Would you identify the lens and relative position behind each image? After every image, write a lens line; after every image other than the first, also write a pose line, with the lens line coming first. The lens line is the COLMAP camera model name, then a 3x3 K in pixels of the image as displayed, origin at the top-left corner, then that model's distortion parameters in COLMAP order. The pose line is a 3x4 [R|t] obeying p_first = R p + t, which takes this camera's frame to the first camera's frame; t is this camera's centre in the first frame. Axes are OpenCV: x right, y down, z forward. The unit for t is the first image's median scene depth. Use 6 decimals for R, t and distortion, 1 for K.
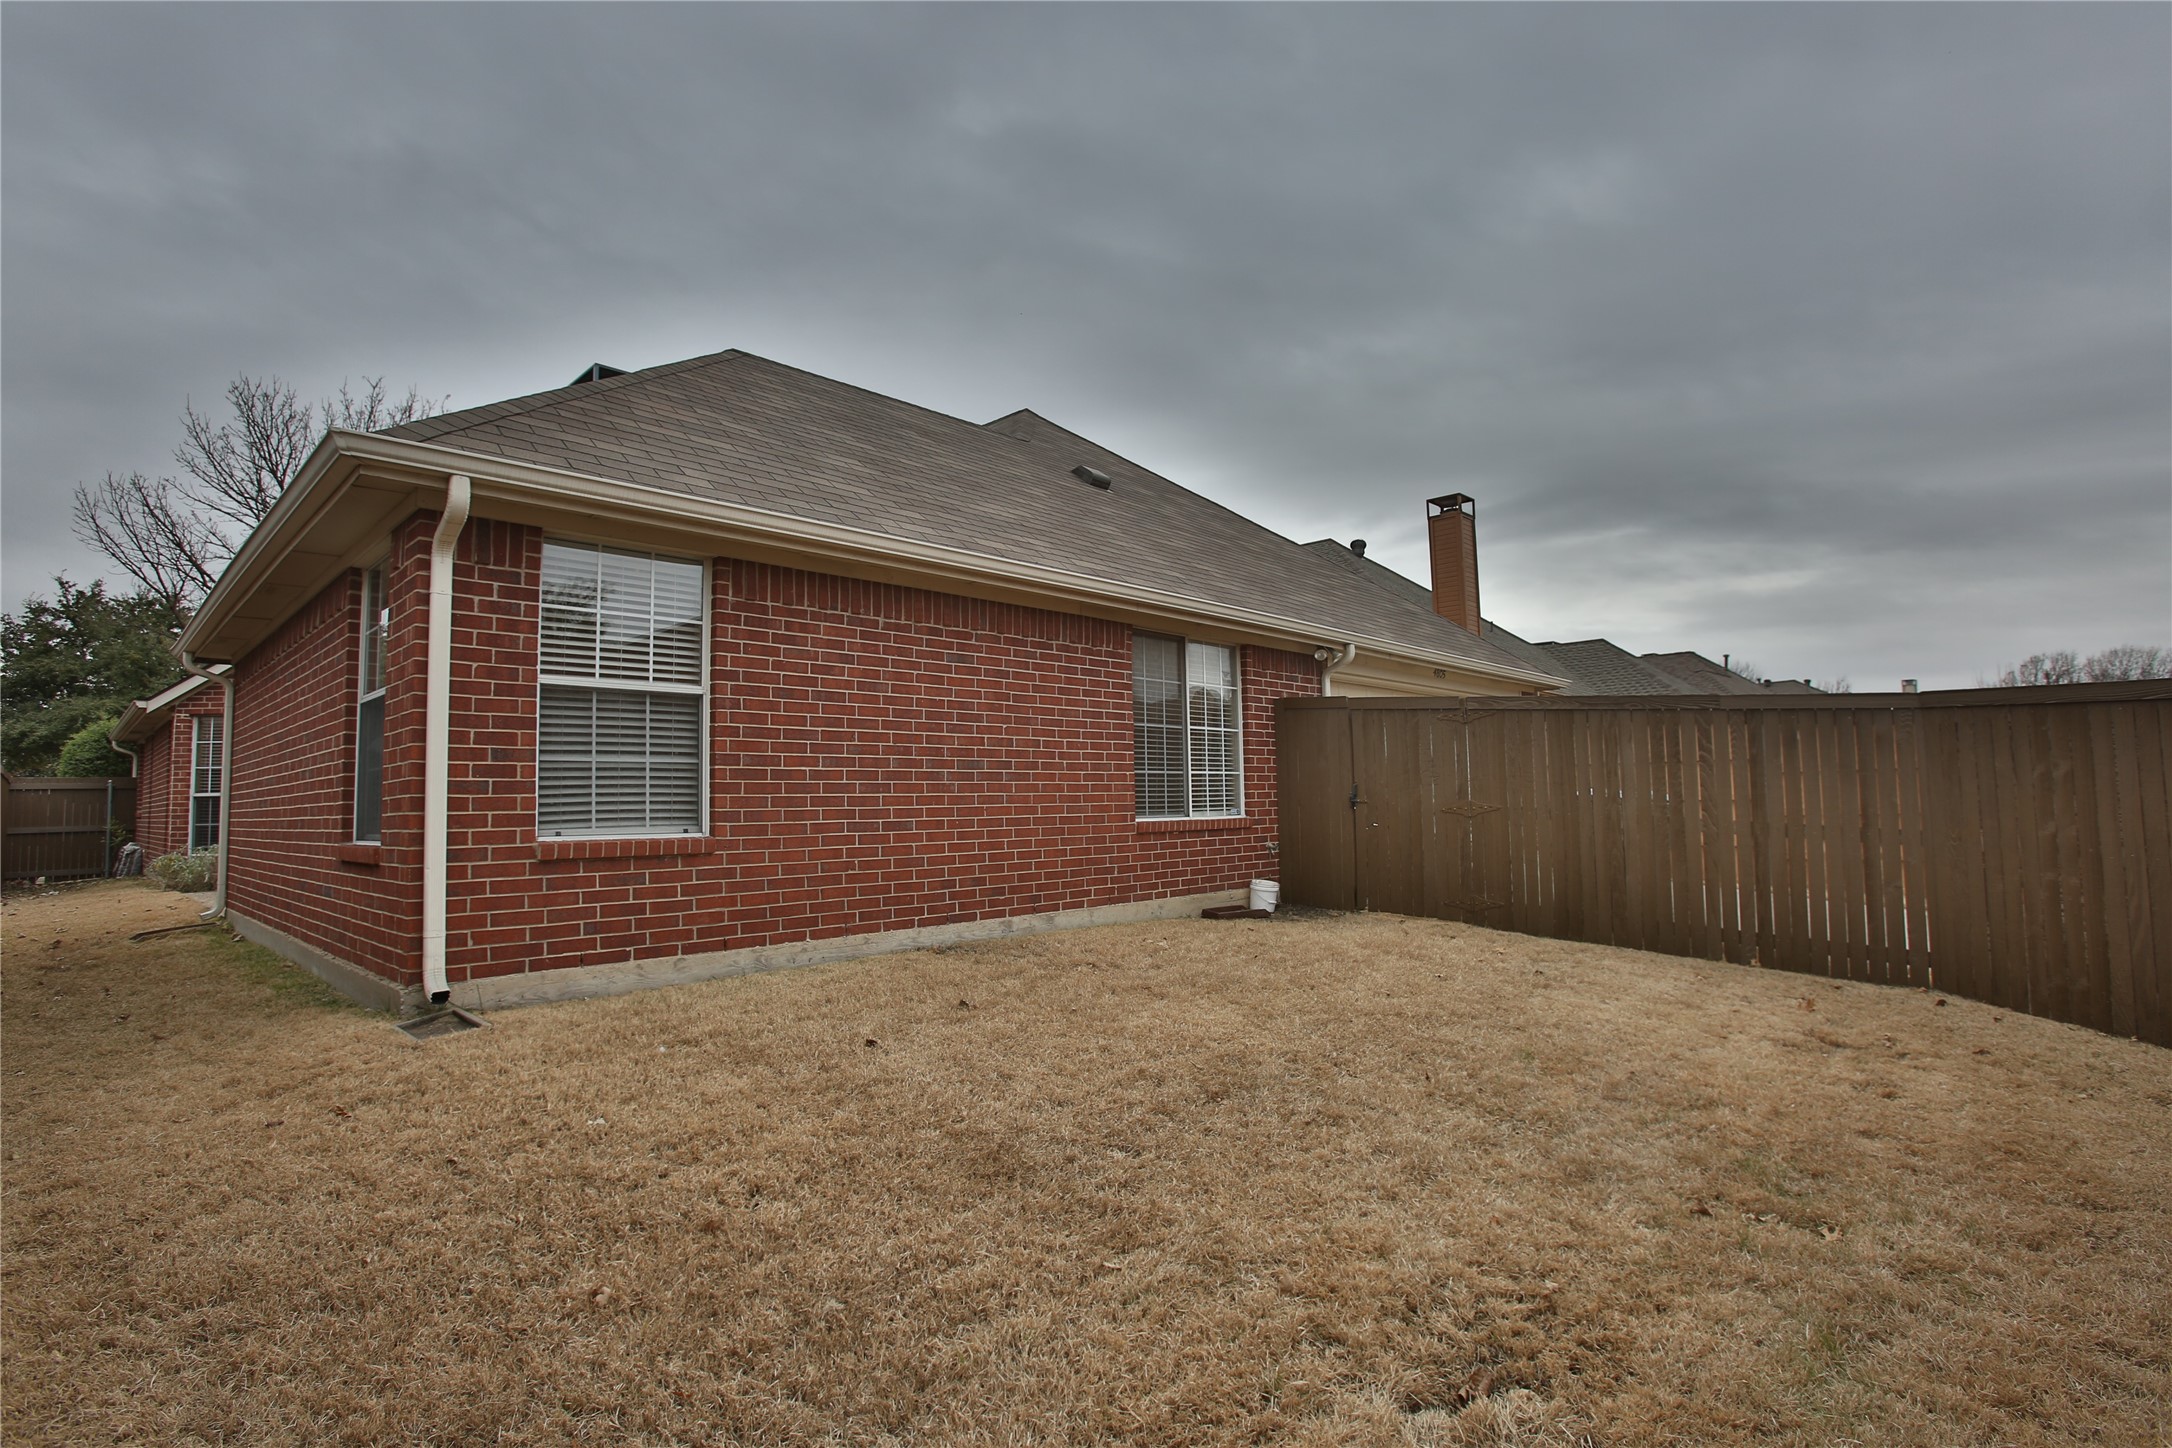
lens RADIAL K [[1041.7, 0, 1088.6], [0, 1041.7, 729.7], [0, 0, 1]] dist [-0.078038, 0.029267]
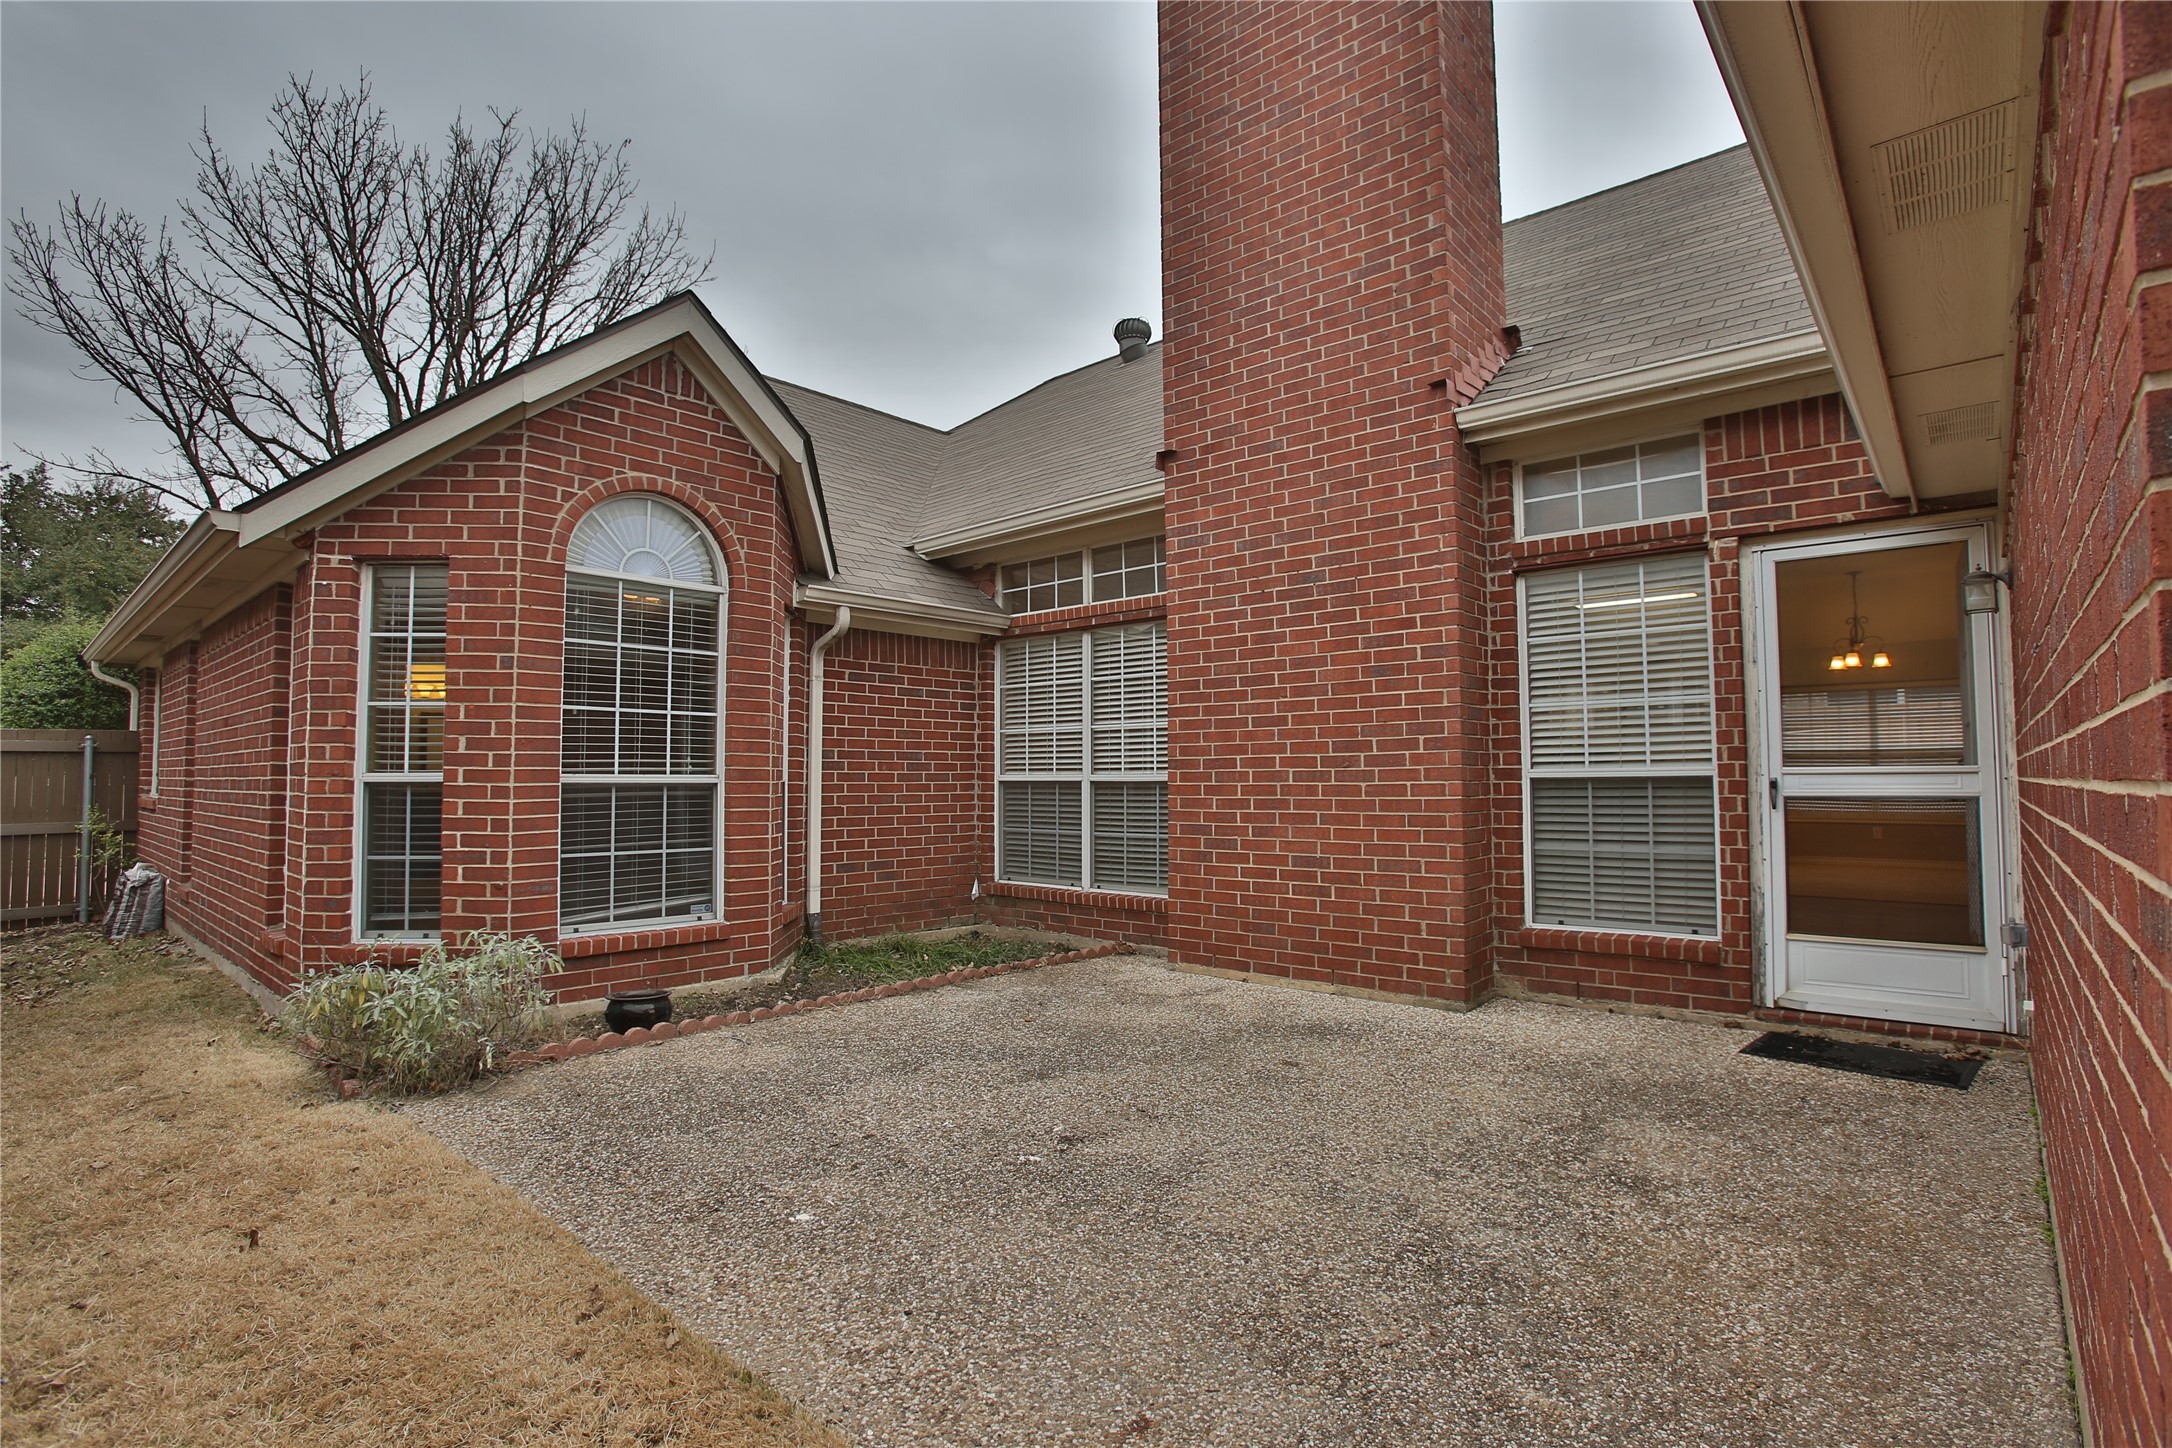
lens RADIAL K [[1041.7, 0, 1088.6], [0, 1041.7, 729.7], [0, 0, 1]] dist [-0.078038, 0.029267]
pose [[0.999173, 0.019795, 0.035515, -0.489099], [-0.020630, 0.999515, 0.023323, 0.025606], [-0.035036, -0.024037, 0.999097, 0.470427]]
